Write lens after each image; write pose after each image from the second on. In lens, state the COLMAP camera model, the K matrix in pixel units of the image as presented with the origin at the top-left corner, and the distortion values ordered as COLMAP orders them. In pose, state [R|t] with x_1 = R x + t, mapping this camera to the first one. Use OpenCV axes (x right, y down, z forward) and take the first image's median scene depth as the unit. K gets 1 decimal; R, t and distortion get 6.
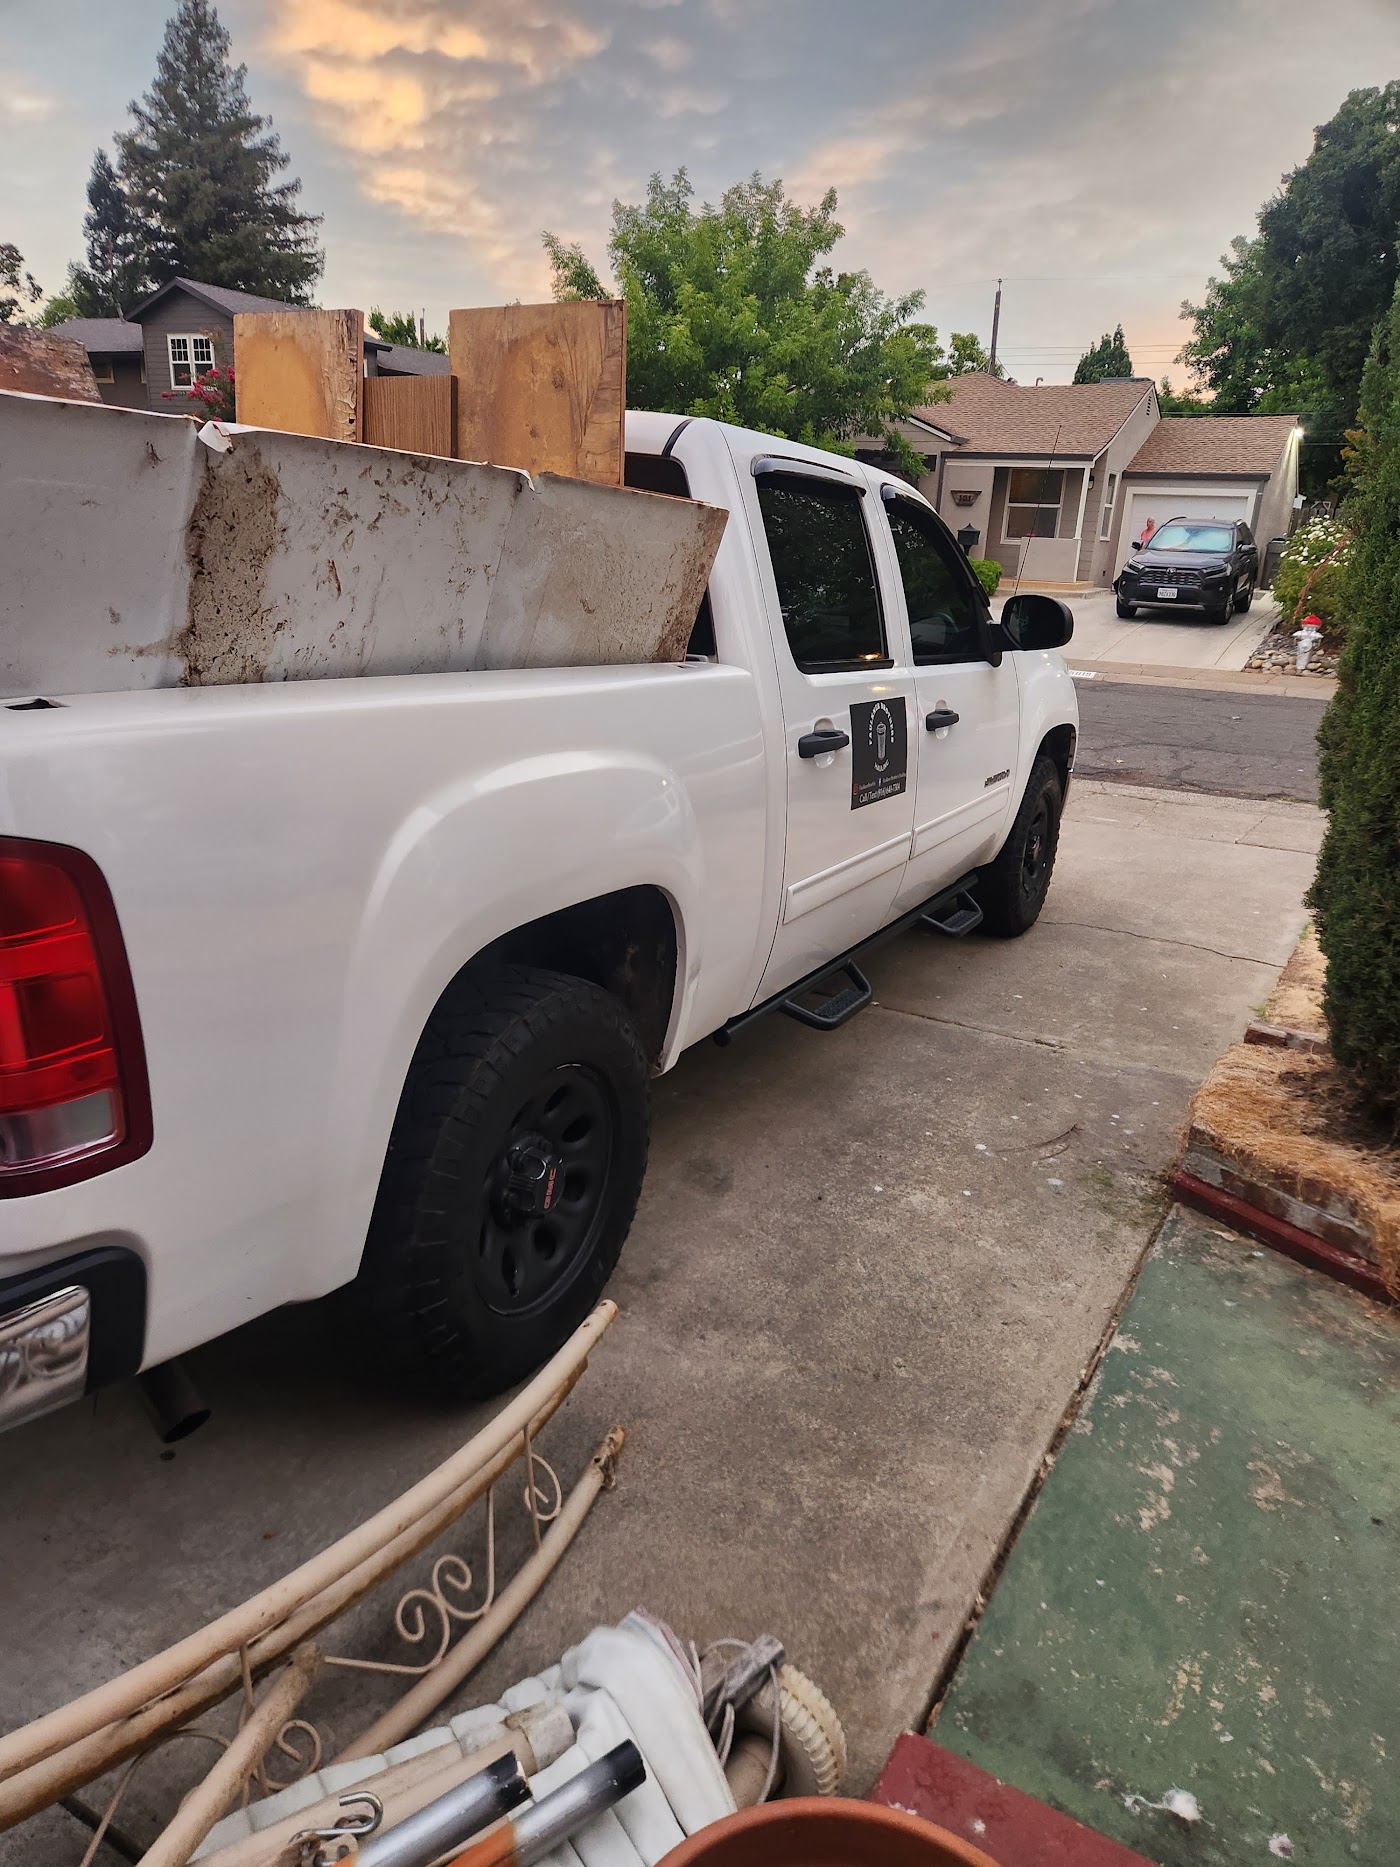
lens RADIAL K [[1165.4, 0, 700.0], [0, 1165.4, 933.5], [0, 0, 1]] dist [0.065472, -0.069856]
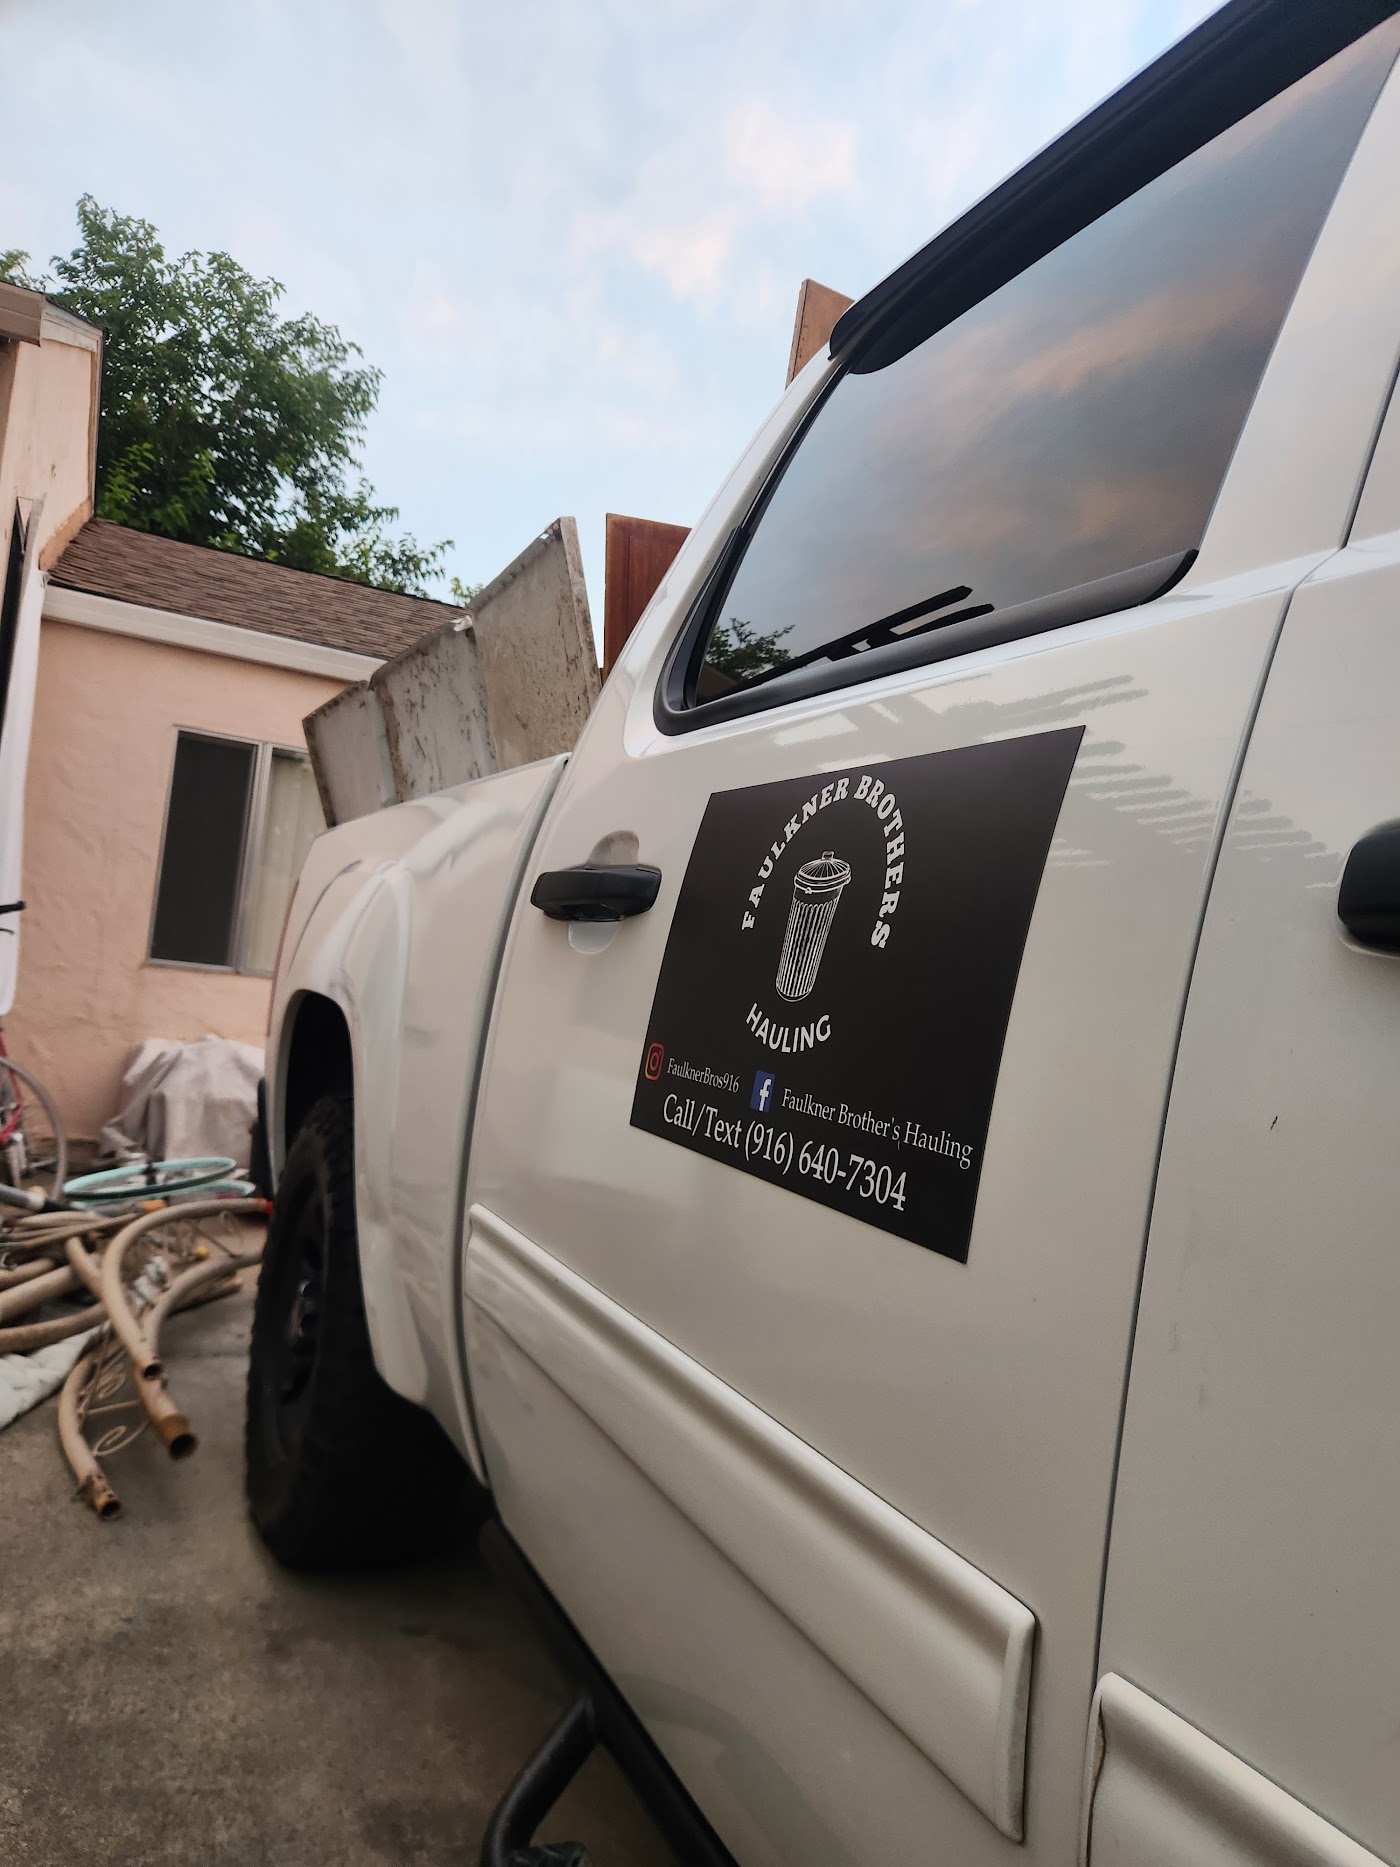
lens RADIAL K [[1165.4, 0, 700.0], [0, 1165.4, 933.5], [0, 0, 1]] dist [0.065472, -0.069856]
pose [[-0.526466, -0.159181, -0.835162, 0.367847], [-0.388534, 0.918787, 0.069802, -0.173731], [0.756225, 0.361237, -0.545557, 1.128773]]
